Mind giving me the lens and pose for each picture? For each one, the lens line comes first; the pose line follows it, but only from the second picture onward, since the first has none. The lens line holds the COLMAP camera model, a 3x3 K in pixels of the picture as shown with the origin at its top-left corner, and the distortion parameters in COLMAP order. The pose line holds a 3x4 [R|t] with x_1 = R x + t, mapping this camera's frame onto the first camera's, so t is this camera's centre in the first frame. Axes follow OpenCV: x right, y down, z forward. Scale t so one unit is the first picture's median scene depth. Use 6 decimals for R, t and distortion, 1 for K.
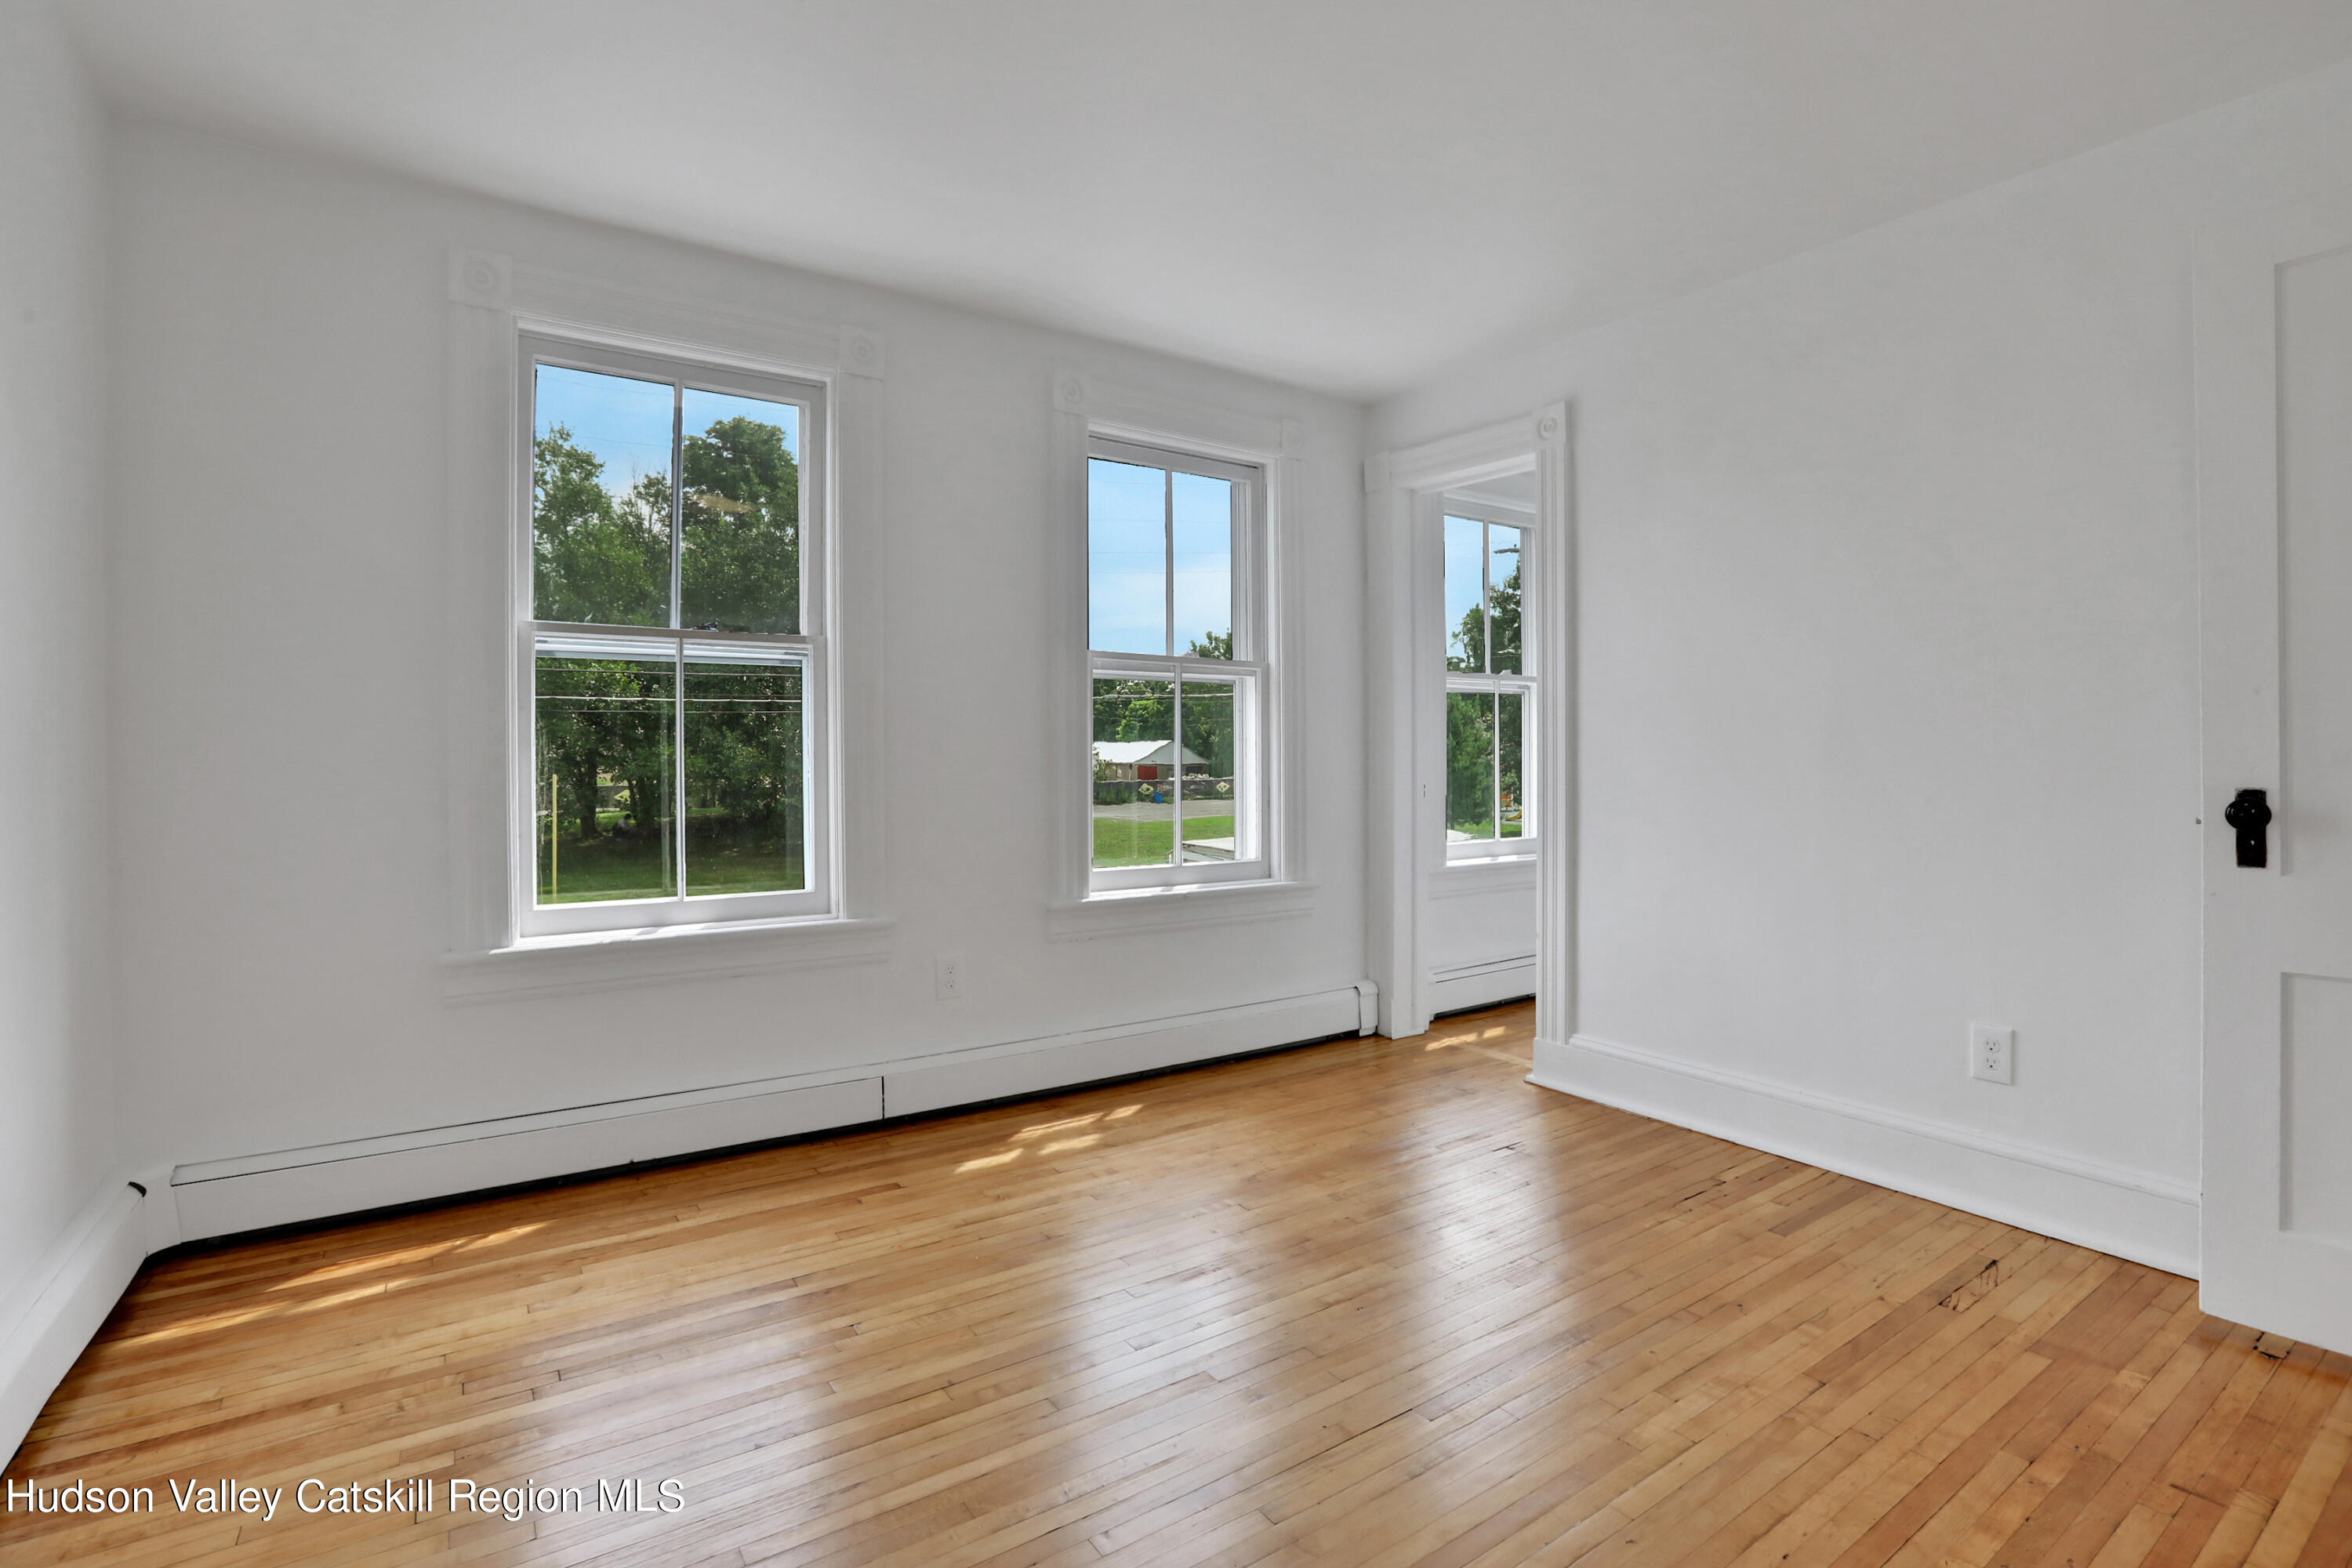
lens RADIAL K [[1062.8, 0, 1138.9], [0, 1062.8, 764.2], [0, 0, 1]] dist [-0.026040, 0.000433]
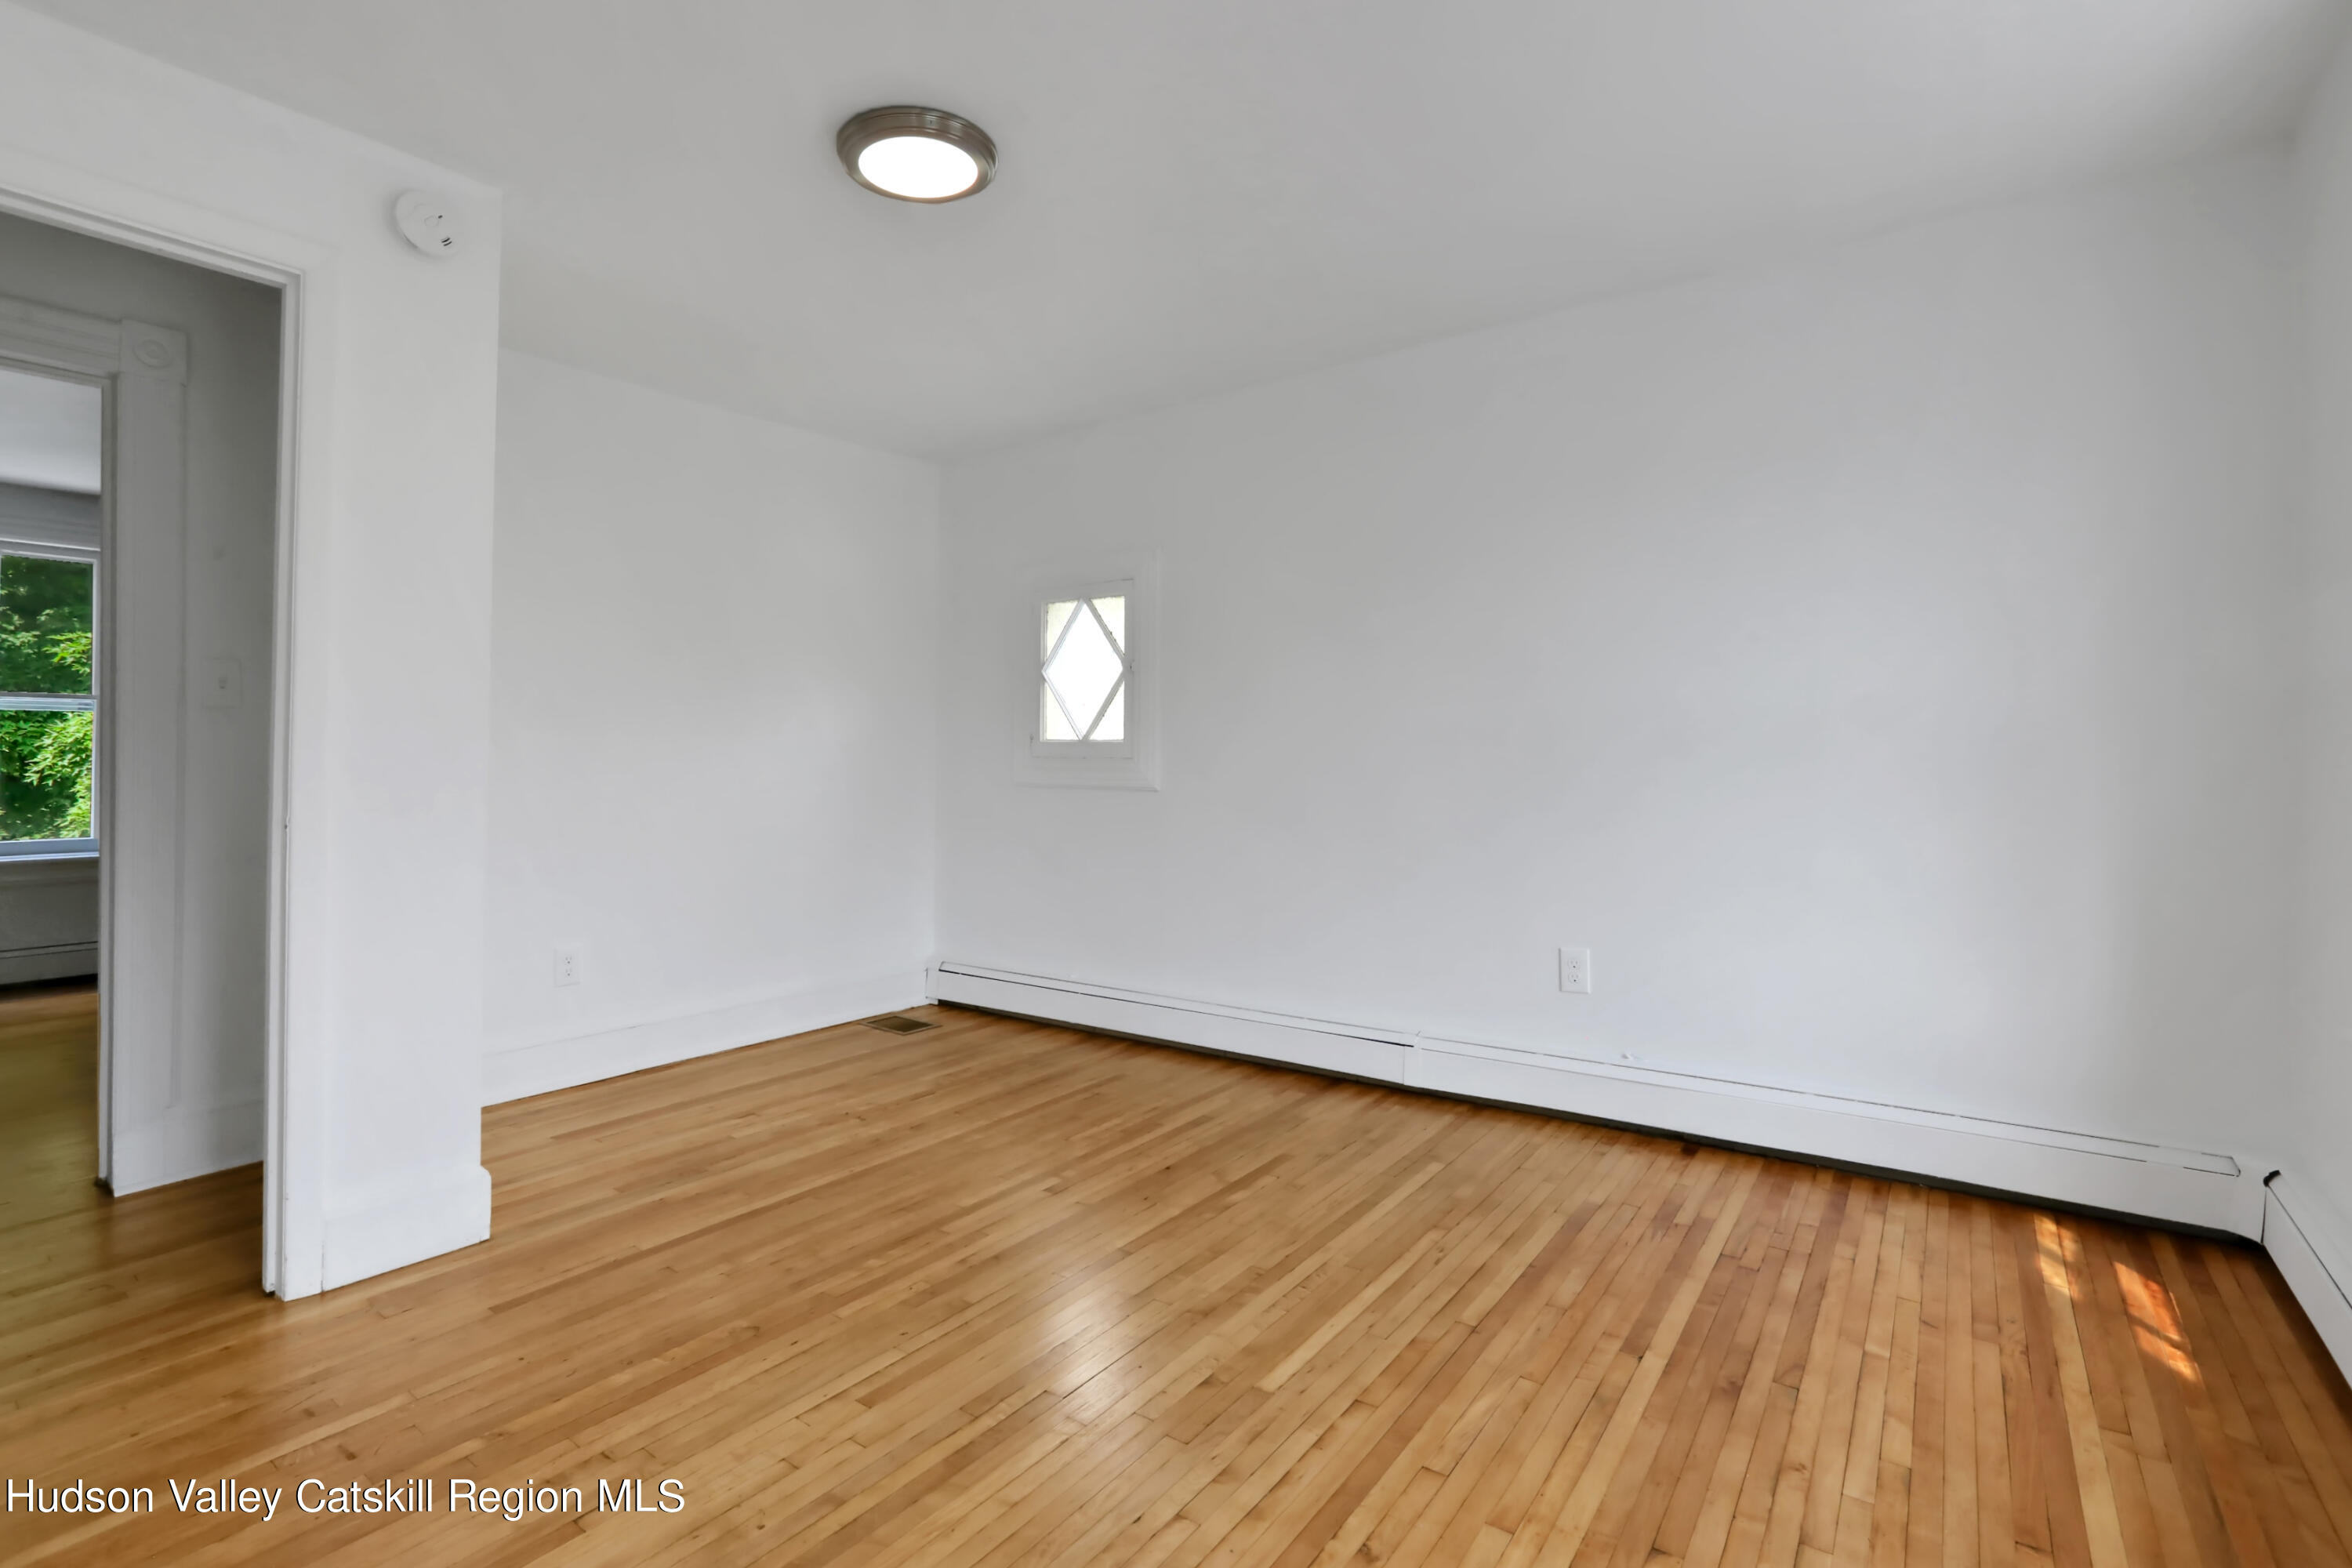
lens RADIAL K [[1062.8, 0, 1138.9], [0, 1062.8, 764.2], [0, 0, 1]] dist [-0.026040, 0.000433]
pose [[-0.947723, -0.000387, -0.319095, 0.418121], [-0.002601, 0.999975, 0.006513, -0.003148], [0.319084, 0.007002, -0.947701, 1.600779]]
